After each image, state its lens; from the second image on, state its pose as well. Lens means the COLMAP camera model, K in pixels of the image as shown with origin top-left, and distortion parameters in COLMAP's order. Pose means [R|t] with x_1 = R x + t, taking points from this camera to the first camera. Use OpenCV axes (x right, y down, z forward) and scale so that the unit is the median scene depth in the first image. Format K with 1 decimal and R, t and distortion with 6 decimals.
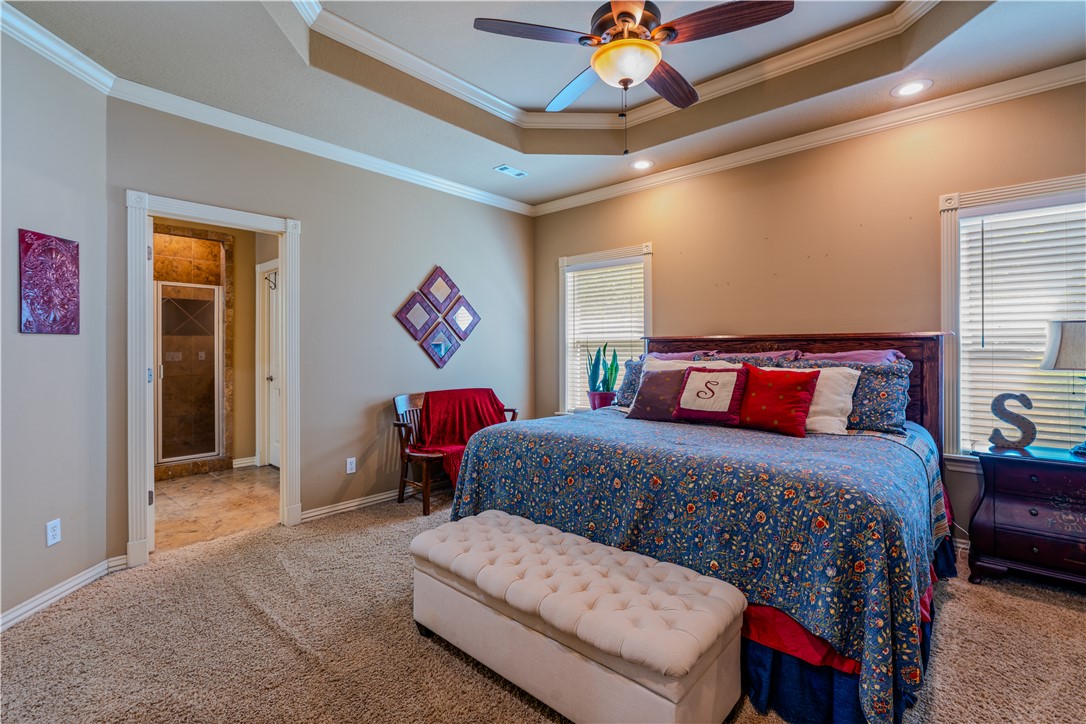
lens RADIAL K [[494.3, 0, 541.6], [0, 494.3, 345.3], [0, 0, 1]] dist [-0.000690, -0.000047]
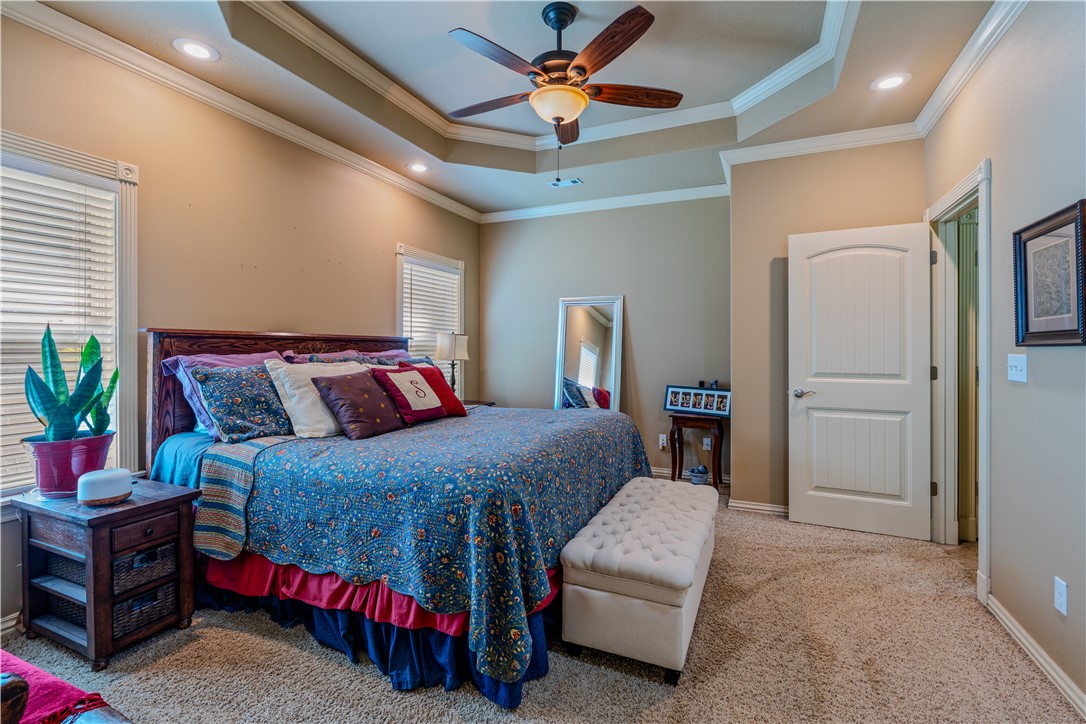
lens RADIAL K [[487.7, 0, 542.3], [0, 487.7, 350.5], [0, 0, 1]] dist [-0.001901, -0.000416]
pose [[-0.309481, -0.004797, 0.950893, -0.757531], [-0.005423, 0.999980, 0.003279, 0.006985], [-0.950890, -0.004142, -0.309501, 1.155656]]
